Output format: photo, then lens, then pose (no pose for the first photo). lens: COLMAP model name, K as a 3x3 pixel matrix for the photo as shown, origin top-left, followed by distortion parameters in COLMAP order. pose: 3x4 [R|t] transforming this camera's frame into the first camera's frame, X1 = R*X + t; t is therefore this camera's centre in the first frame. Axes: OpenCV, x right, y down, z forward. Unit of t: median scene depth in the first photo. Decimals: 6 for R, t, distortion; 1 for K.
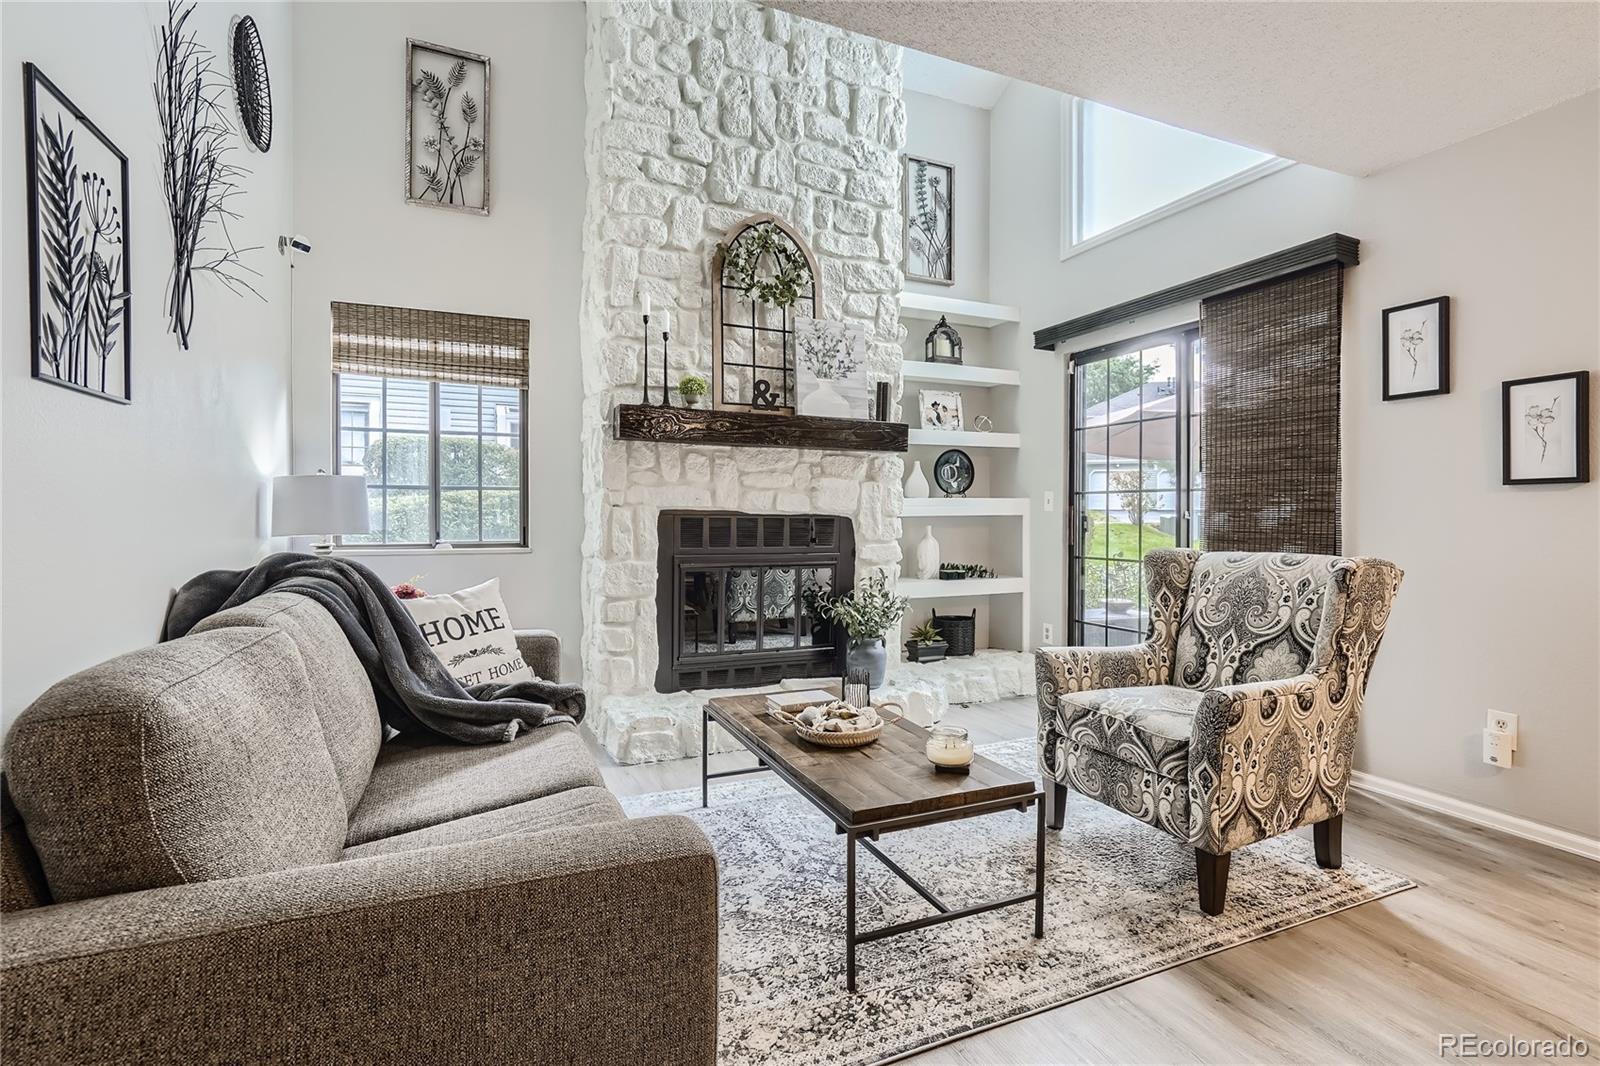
lens RADIAL K [[759.3, 0, 803.7], [0, 759.3, 517.0], [0, 0, 1]] dist [-0.017665, 0.017601]
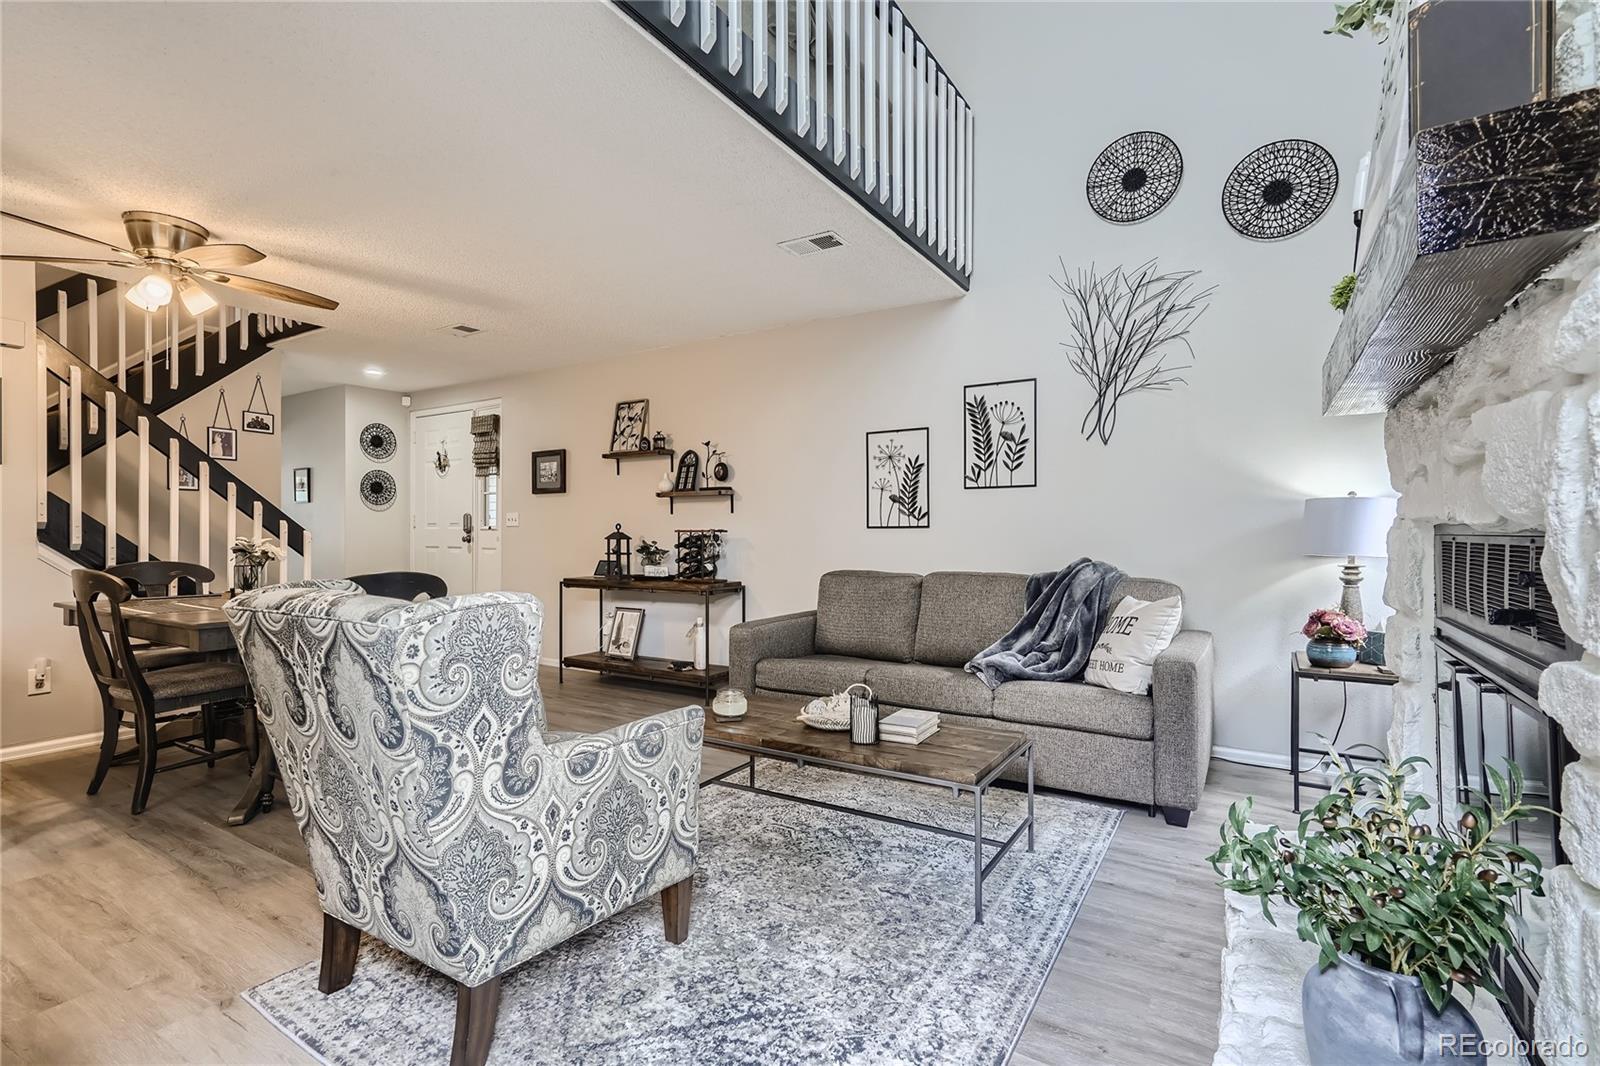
lens RADIAL K [[759.3, 0, 804.8], [0, 759.3, 533.0], [0, 0, 1]] dist [-0.017665, 0.017601]
pose [[-0.828143, -0.006977, -0.560474, 0.455921], [-0.007186, 0.999973, -0.001830, 0.000240], [0.560471, 0.002512, -0.828170, 1.197839]]
